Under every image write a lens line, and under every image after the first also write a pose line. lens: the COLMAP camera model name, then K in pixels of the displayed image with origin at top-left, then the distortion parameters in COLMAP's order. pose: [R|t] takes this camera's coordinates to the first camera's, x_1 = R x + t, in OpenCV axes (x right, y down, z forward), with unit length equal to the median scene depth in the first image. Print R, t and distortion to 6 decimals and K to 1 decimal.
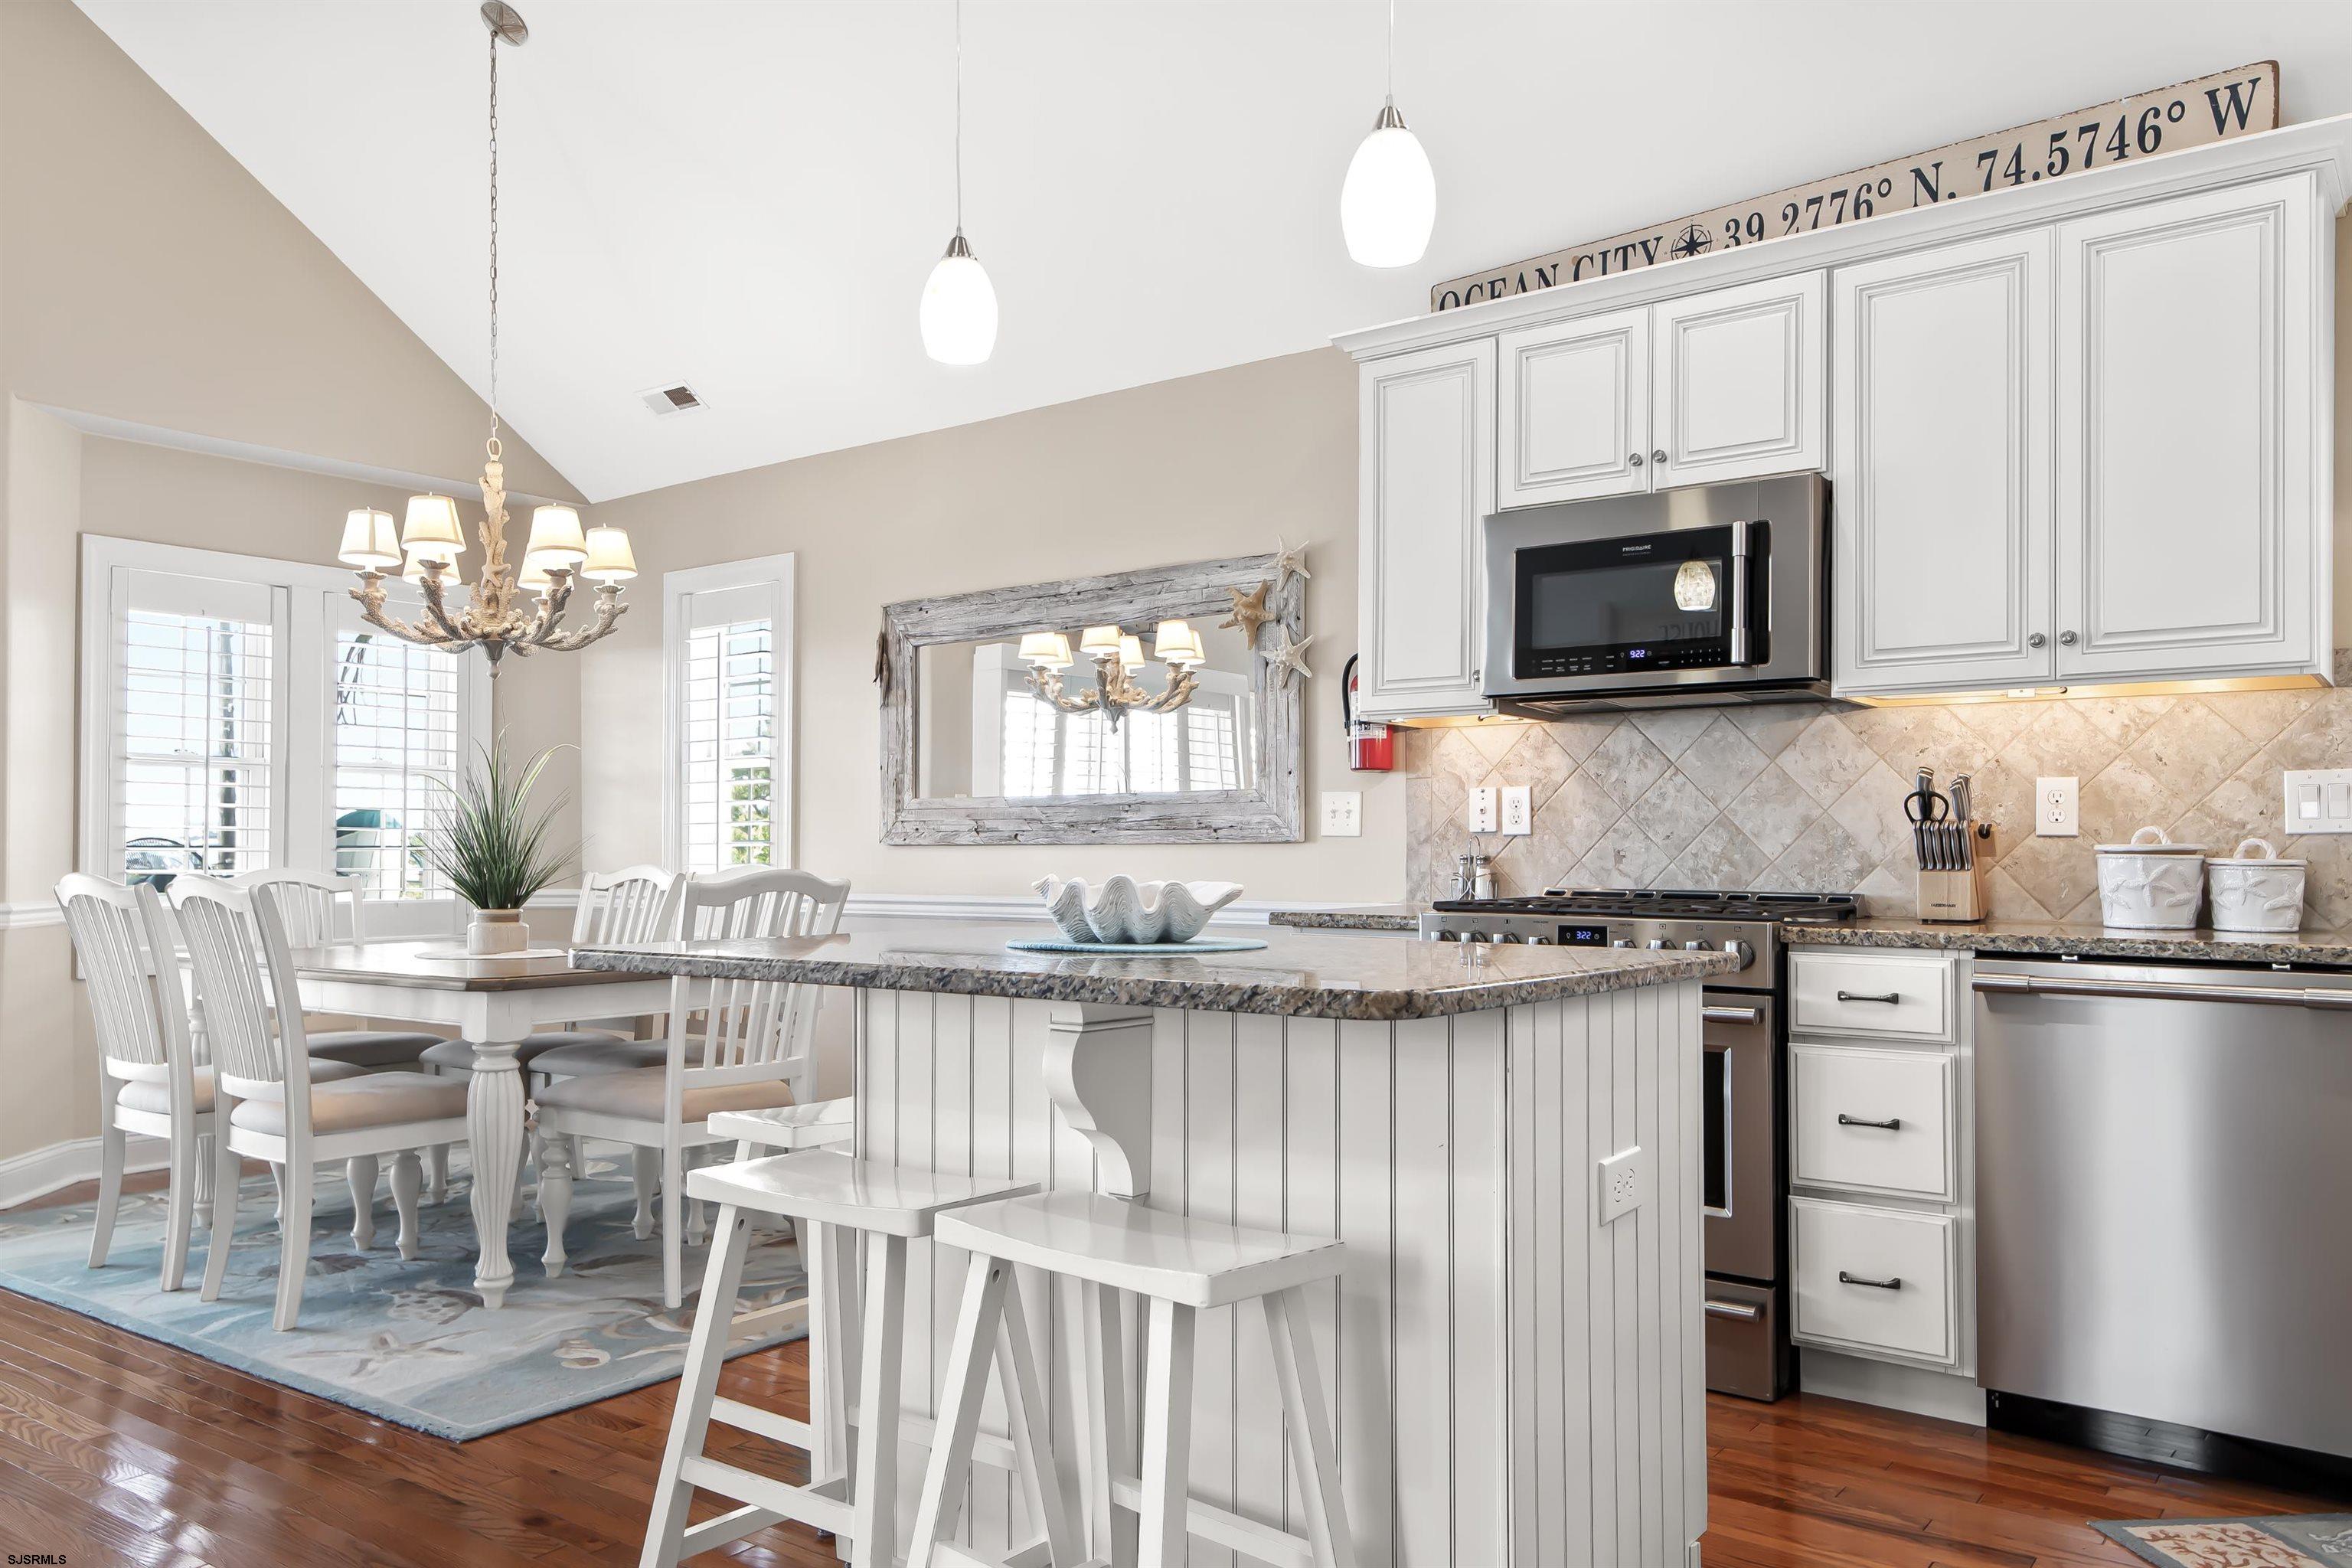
lens RADIAL K [[1728.7, 0, 1174.4], [0, 1728.7, 827.3], [0, 0, 1]] dist [0.034249, -0.004277]
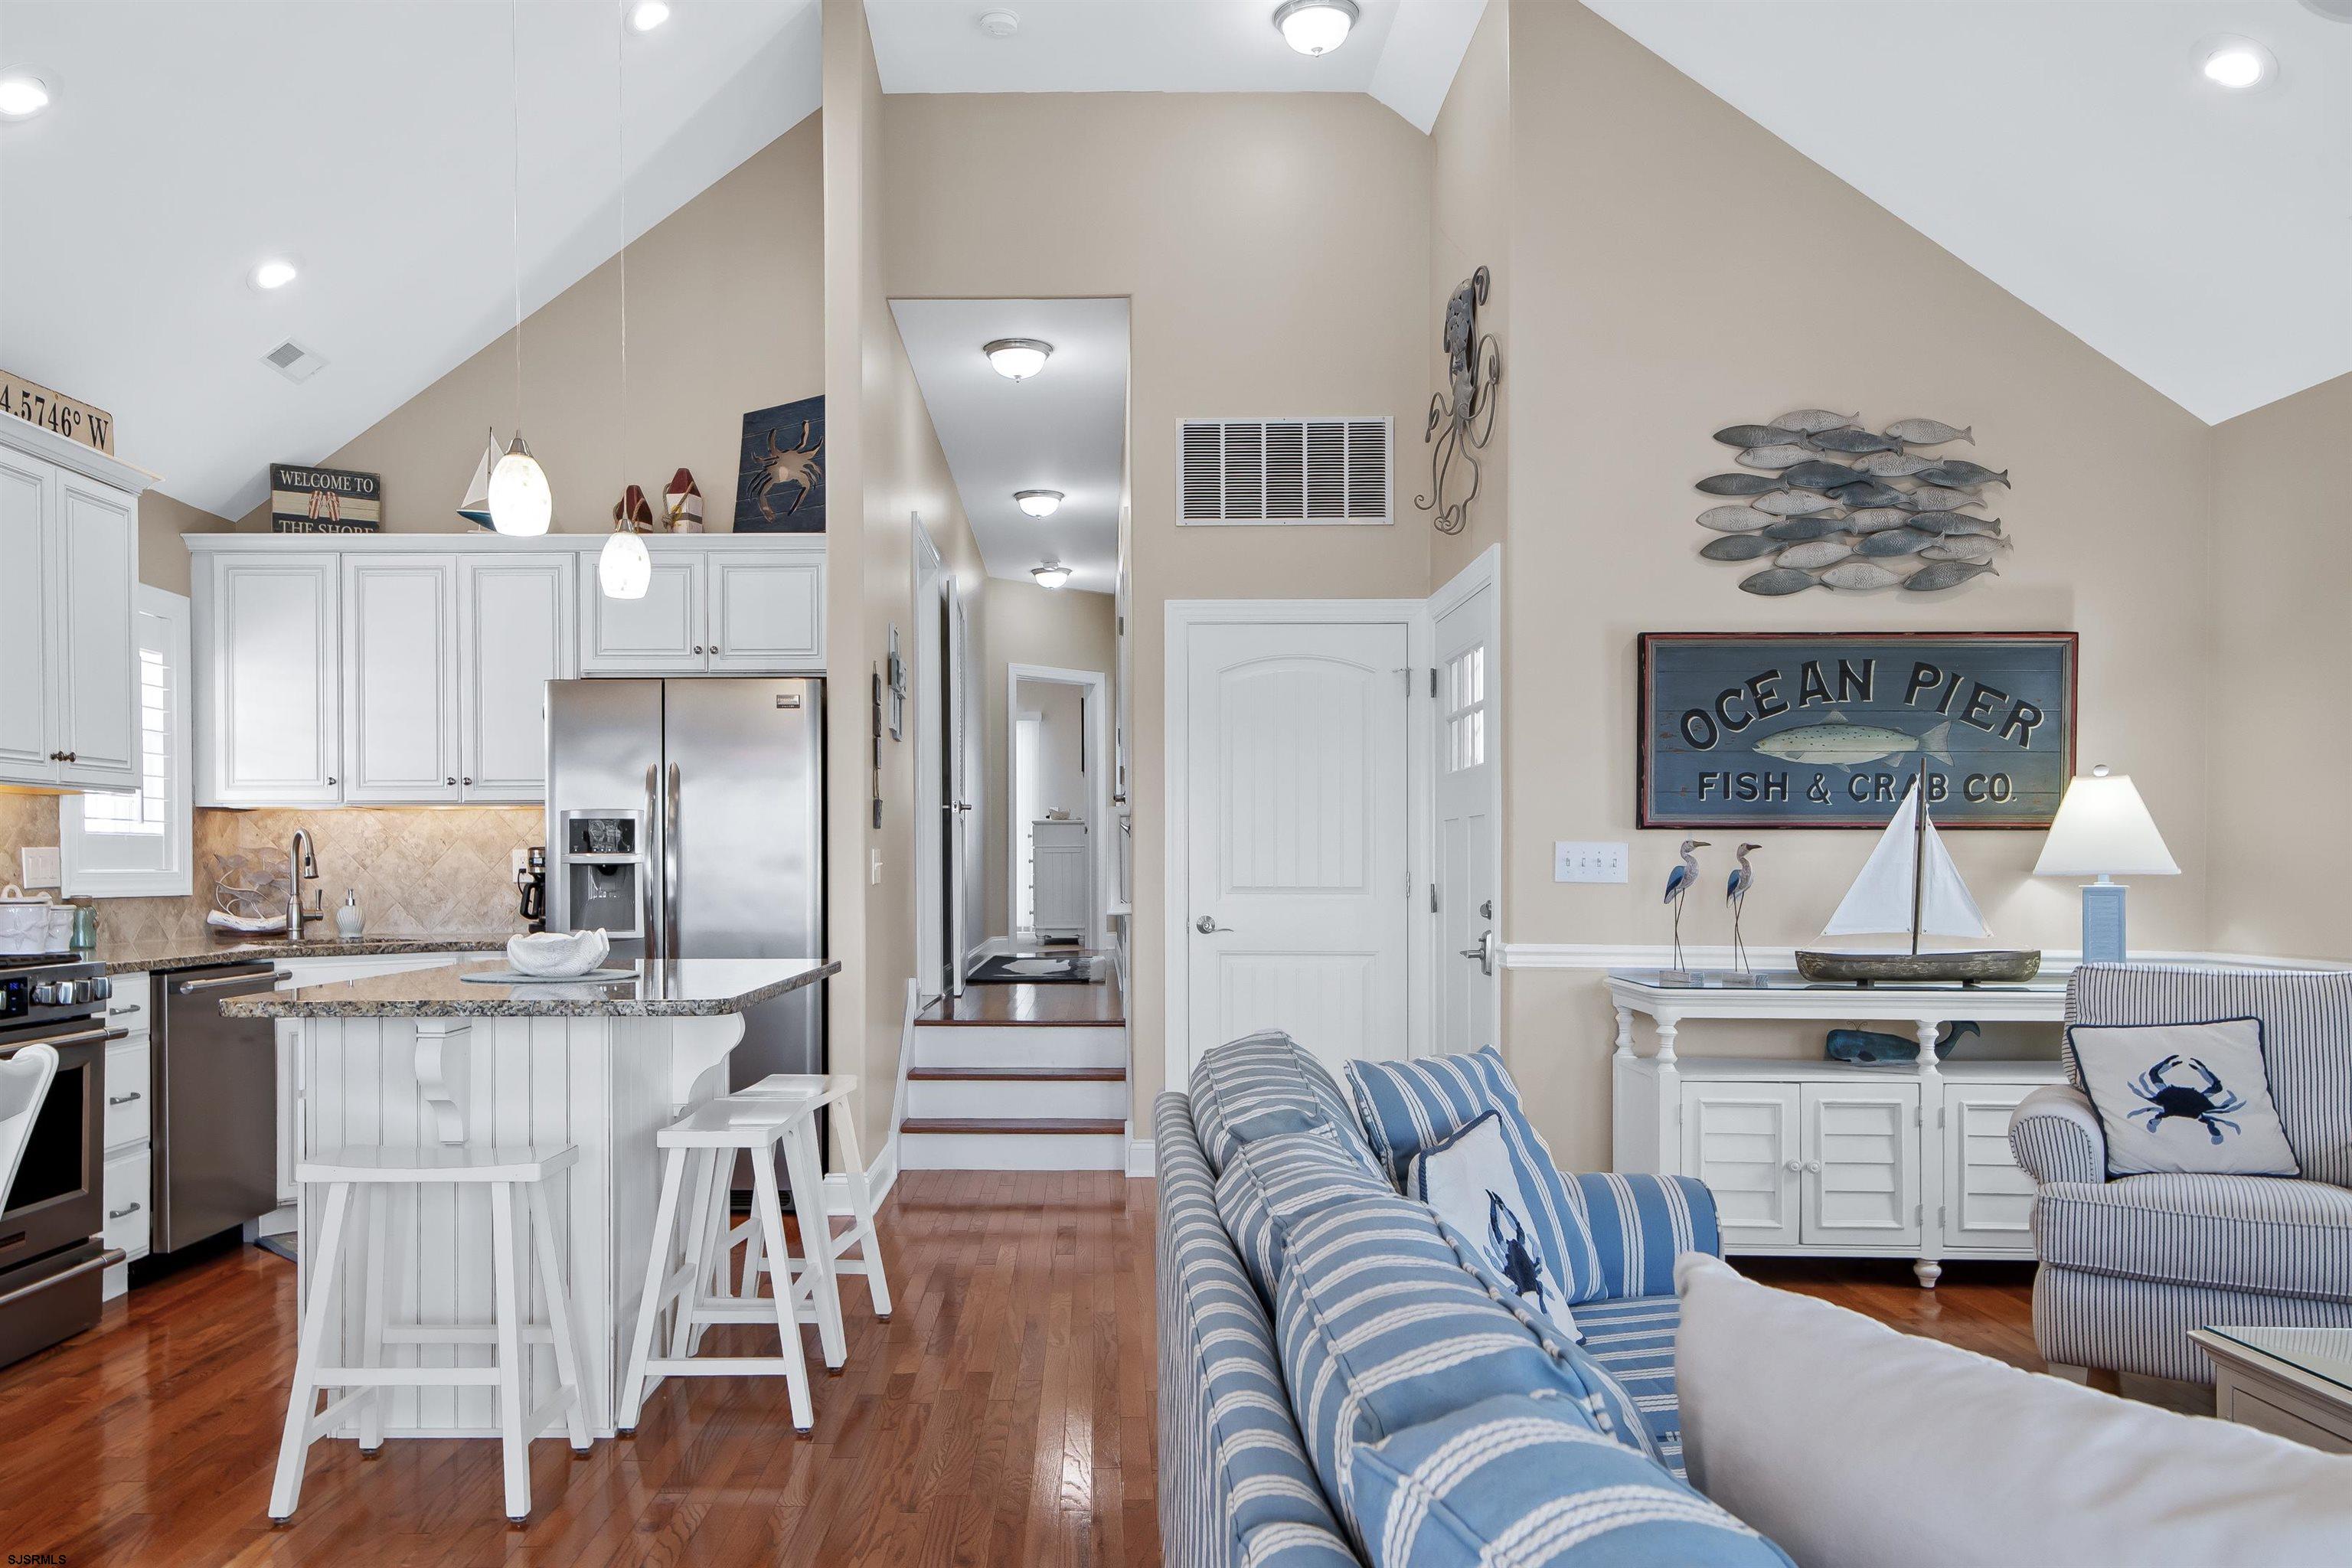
lens RADIAL K [[1684.2, 0, 1176.6], [0, 1684.2, 877.4], [0, 0, 1]] dist [0.021154, -0.004071]
pose [[-0.643418, -0.009491, 0.765456, -0.956790], [-0.010749, 0.999937, 0.003363, -0.018242], [-0.765440, -0.006064, -0.643479, 0.984505]]
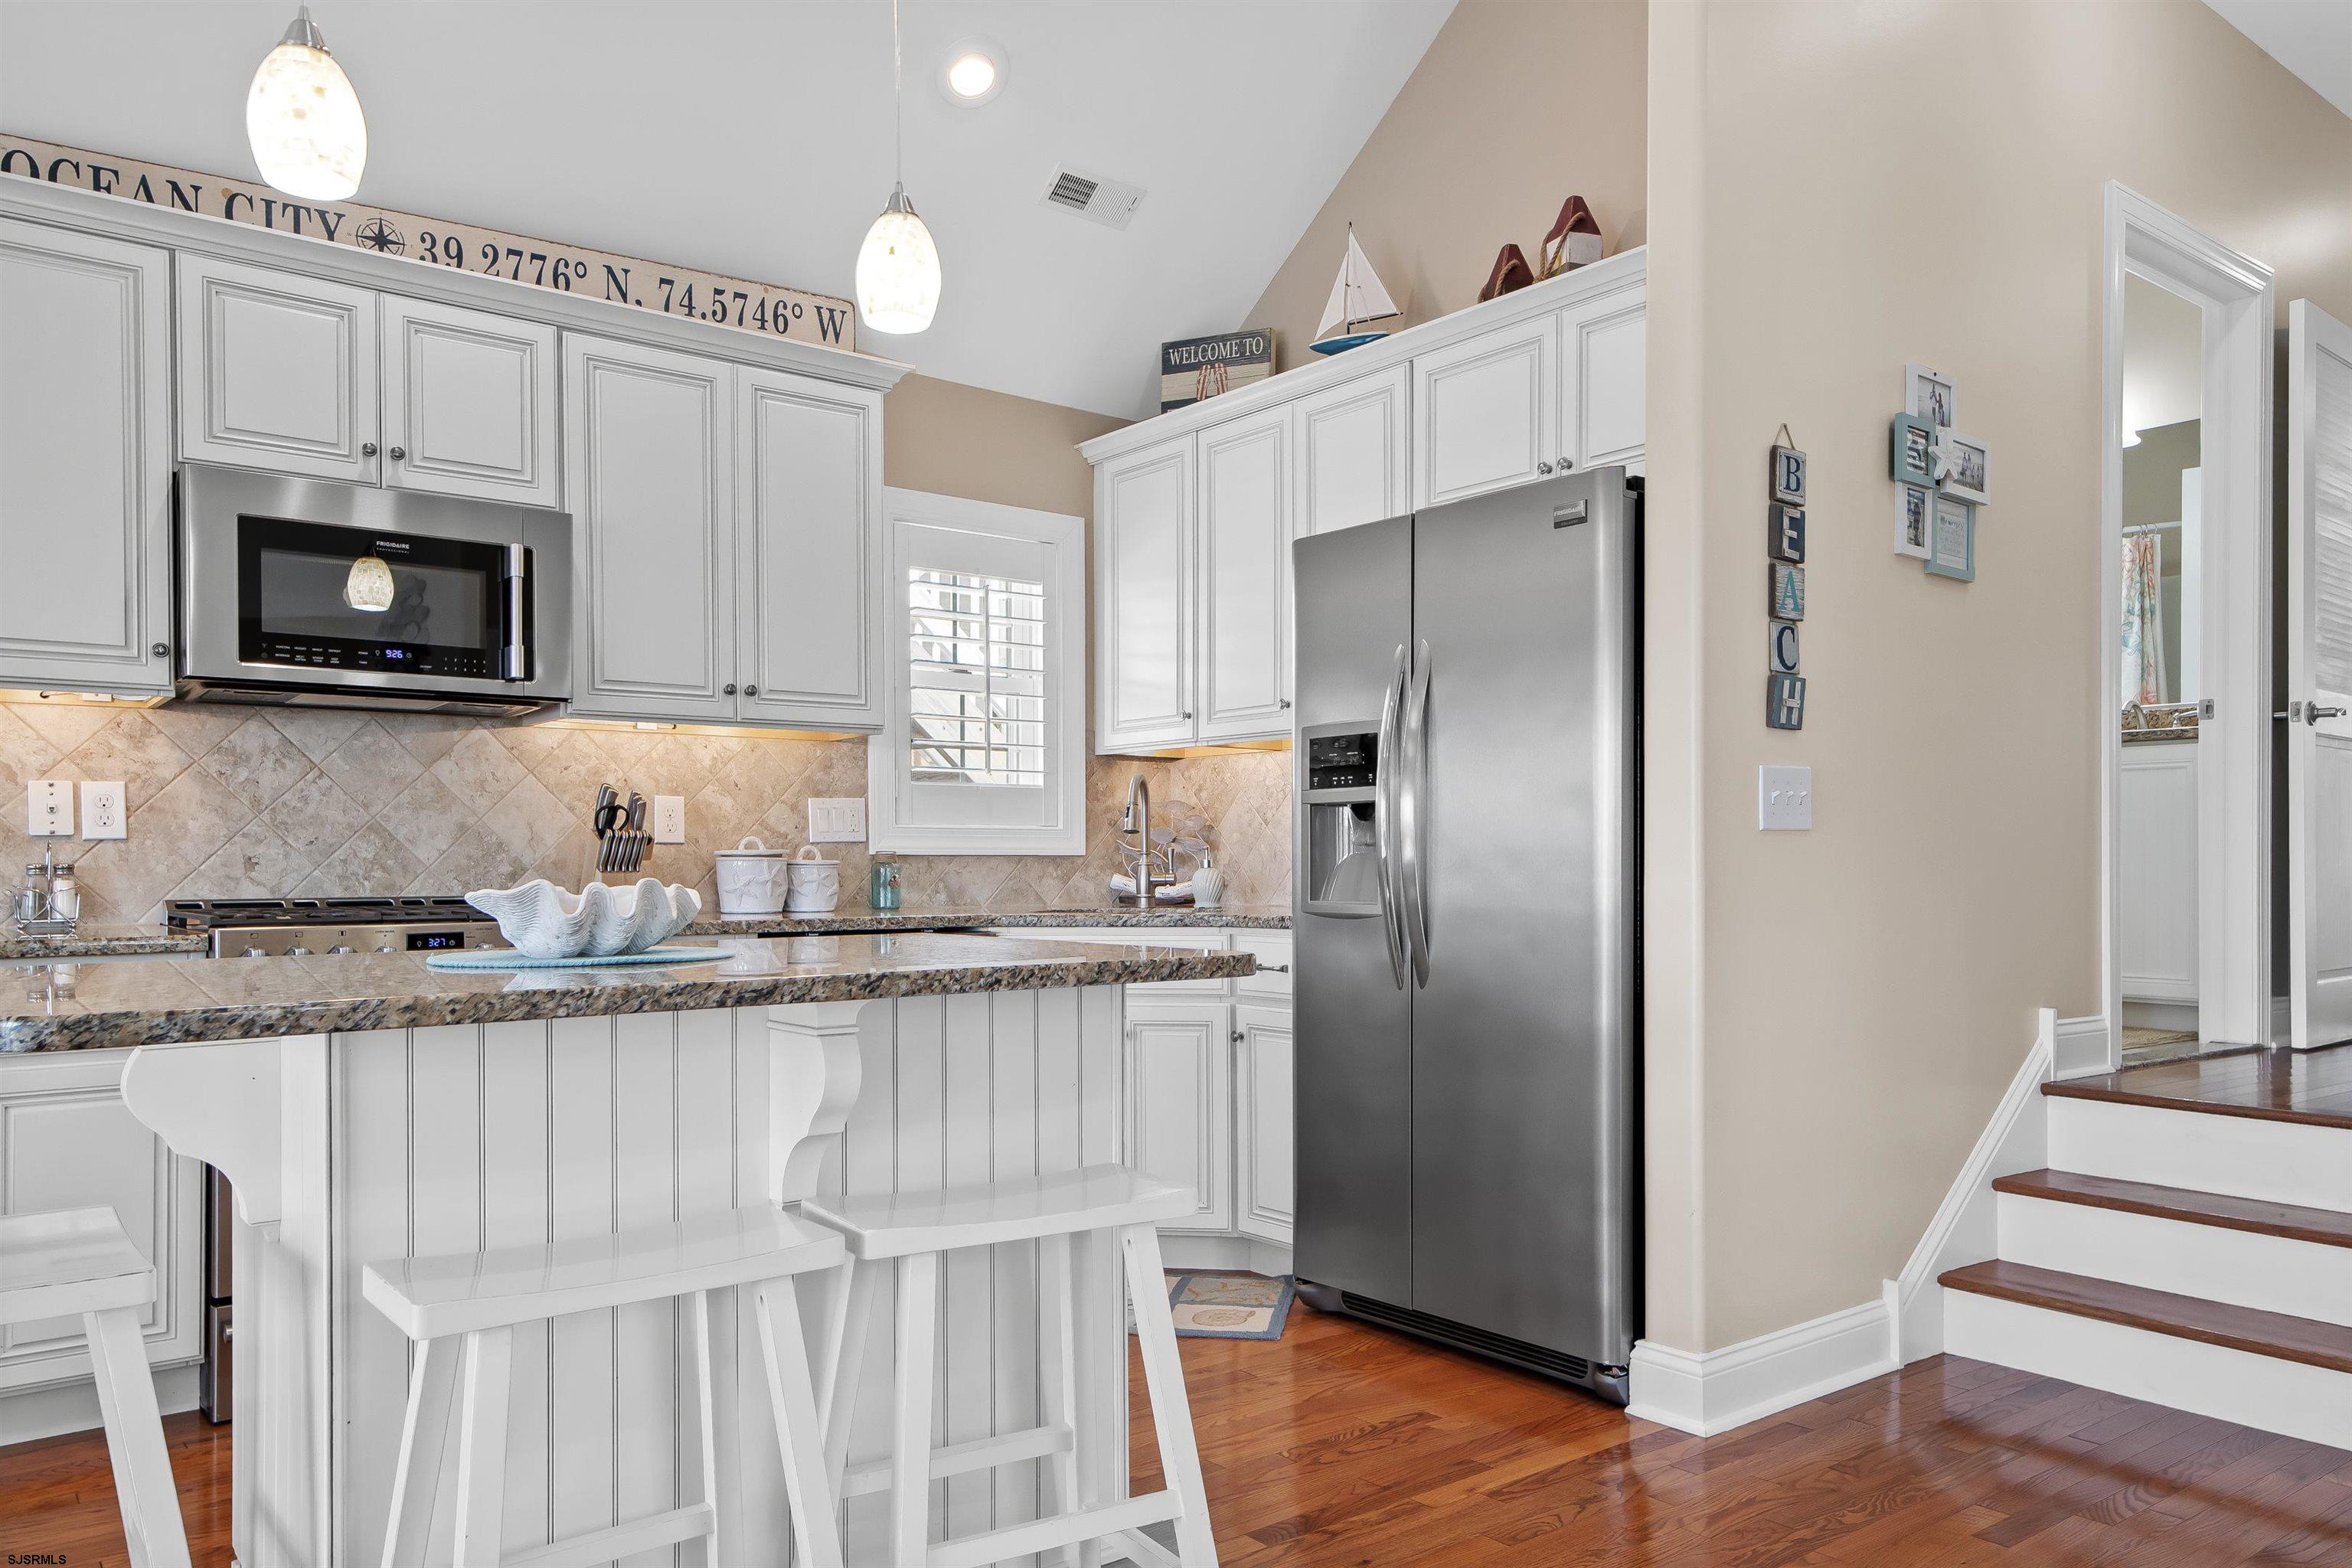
lens RADIAL K [[1684.2, 0, 1176.6], [0, 1684.2, 877.4], [0, 0, 1]] dist [0.021154, -0.004071]
pose [[0.233296, -0.014251, 0.972301, -0.517669], [-0.006889, 0.999843, 0.016307, 0.006419], [-0.972381, -0.010502, 0.233161, 0.326677]]
